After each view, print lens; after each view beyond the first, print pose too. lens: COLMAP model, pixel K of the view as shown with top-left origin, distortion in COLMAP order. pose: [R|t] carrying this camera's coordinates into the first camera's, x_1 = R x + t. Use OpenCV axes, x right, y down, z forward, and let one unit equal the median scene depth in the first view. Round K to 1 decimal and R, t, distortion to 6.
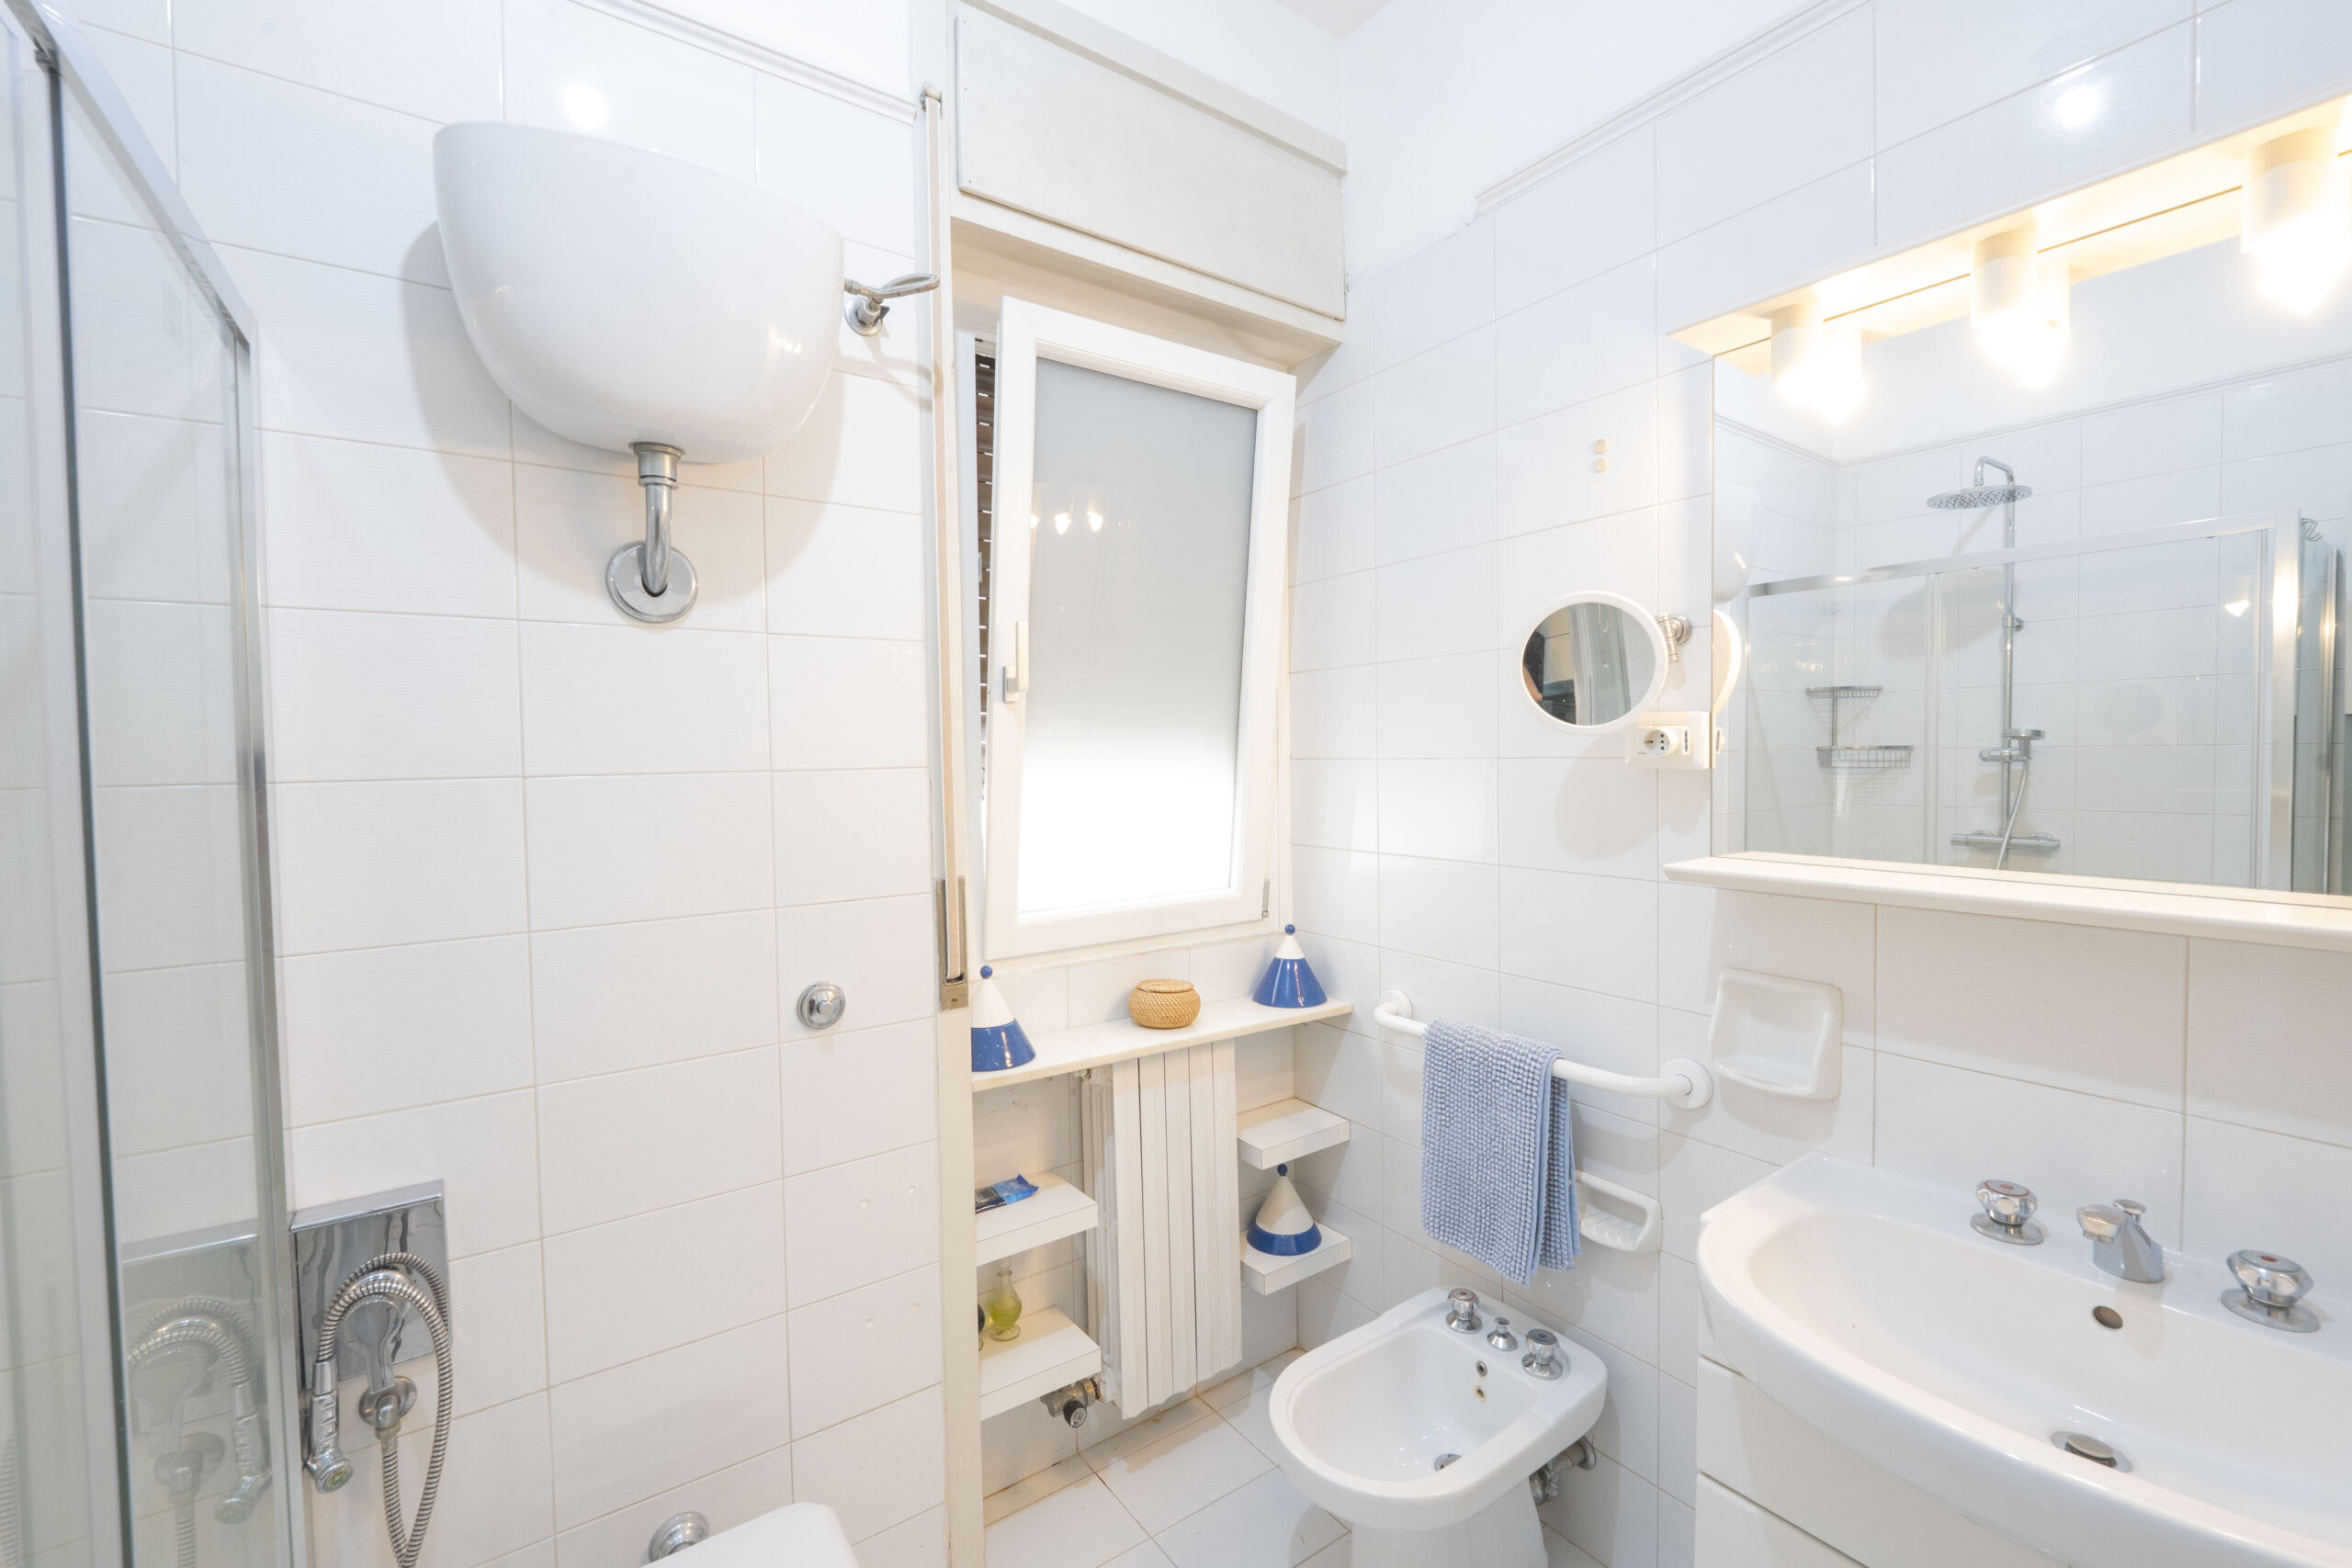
lens RADIAL K [[964.2, 0, 1171.6], [0, 964.2, 779.0], [0, 0, 1]] dist [-0.006637, -0.001043]
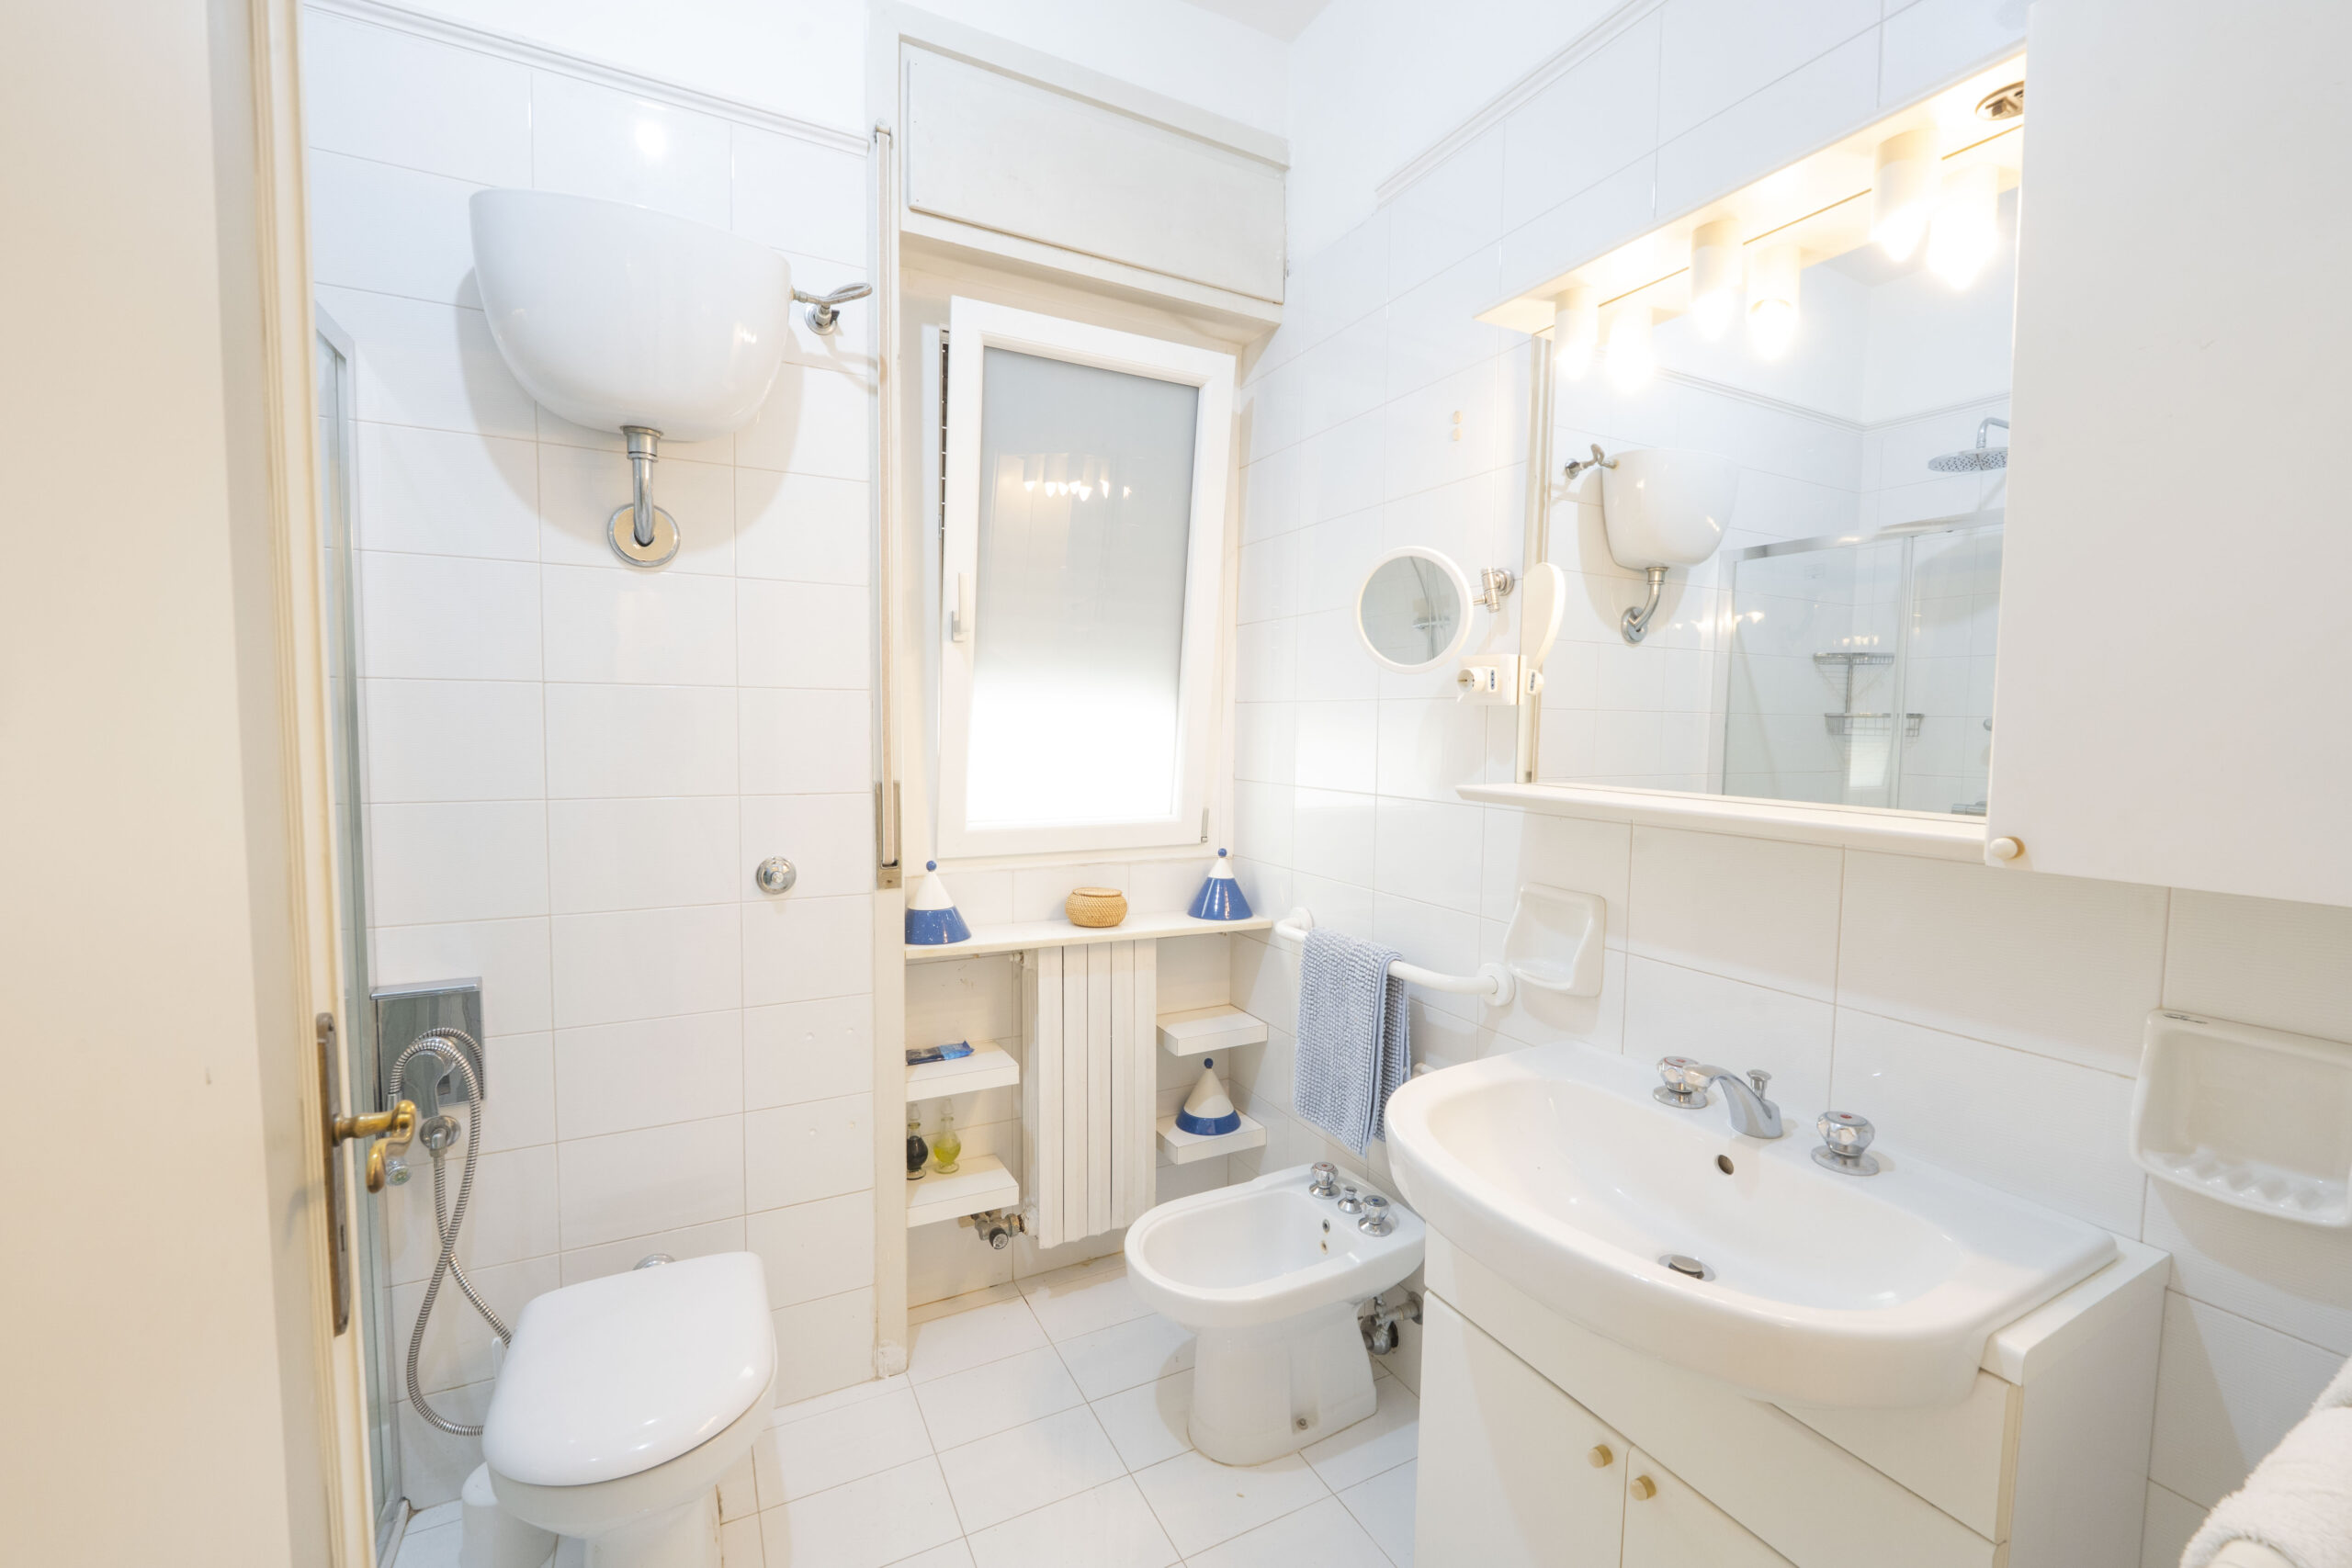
lens RADIAL K [[955.4, 0, 1179.0], [0, 955.4, 776.5], [0, 0, 1]] dist [-0.004948, -0.000287]
pose [[0.991120, 0.034827, -0.128331, 0.274045], [-0.031073, 0.999032, 0.031135, 0.044156], [0.129291, -0.026871, 0.991243, -0.143396]]
